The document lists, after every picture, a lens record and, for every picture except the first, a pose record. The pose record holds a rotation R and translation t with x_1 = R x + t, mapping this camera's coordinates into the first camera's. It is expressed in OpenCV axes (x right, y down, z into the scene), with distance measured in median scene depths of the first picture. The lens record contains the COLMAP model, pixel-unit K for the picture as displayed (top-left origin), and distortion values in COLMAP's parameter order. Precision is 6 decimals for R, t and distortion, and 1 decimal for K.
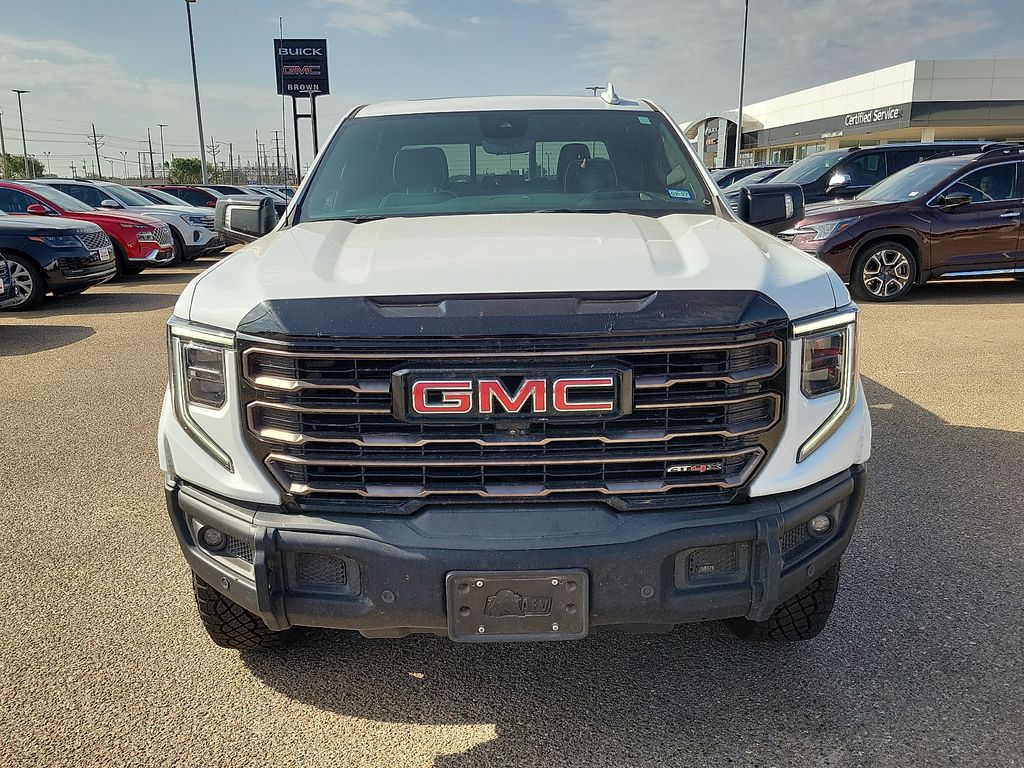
lens RADIAL K [[884.3, 0, 493.8], [0, 884.3, 372.9], [0, 0, 1]] dist [0.068002, -0.048871]
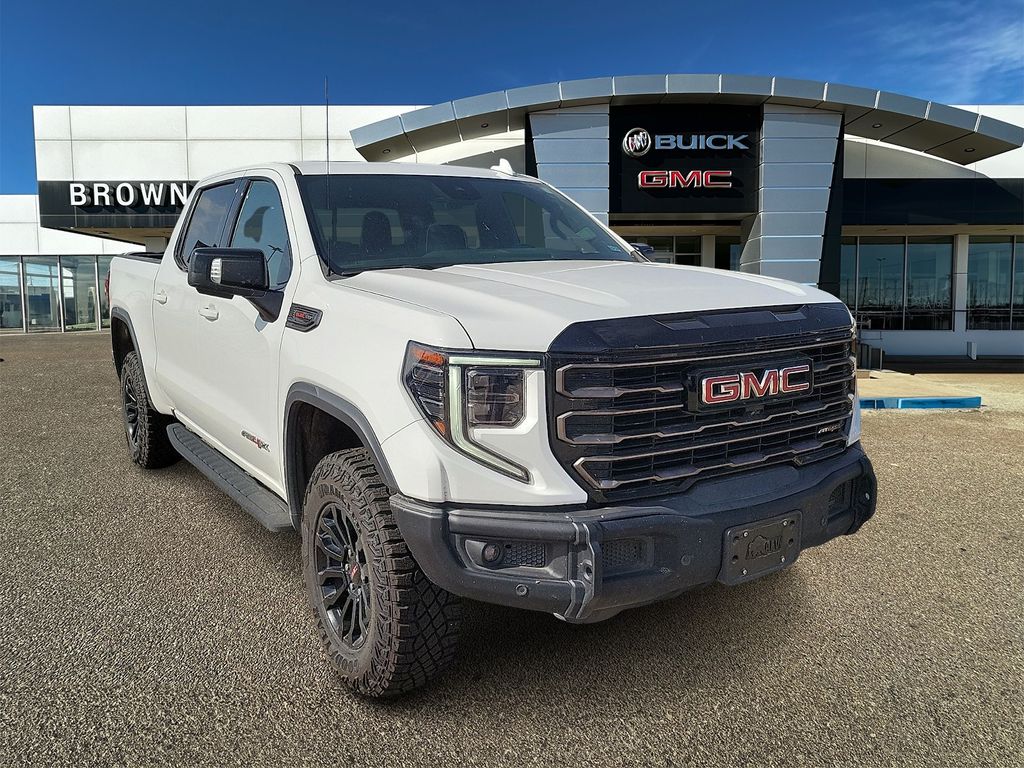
lens RADIAL K [[884.3, 0, 510.2], [0, 884.3, 379.5], [0, 0, 1]] dist [0.068002, -0.048871]
pose [[0.823057, -0.072839, 0.563269, -0.965183], [0.119803, 0.991693, -0.046817, 0.034472], [-0.555180, 0.106014, 0.824946, 0.104191]]
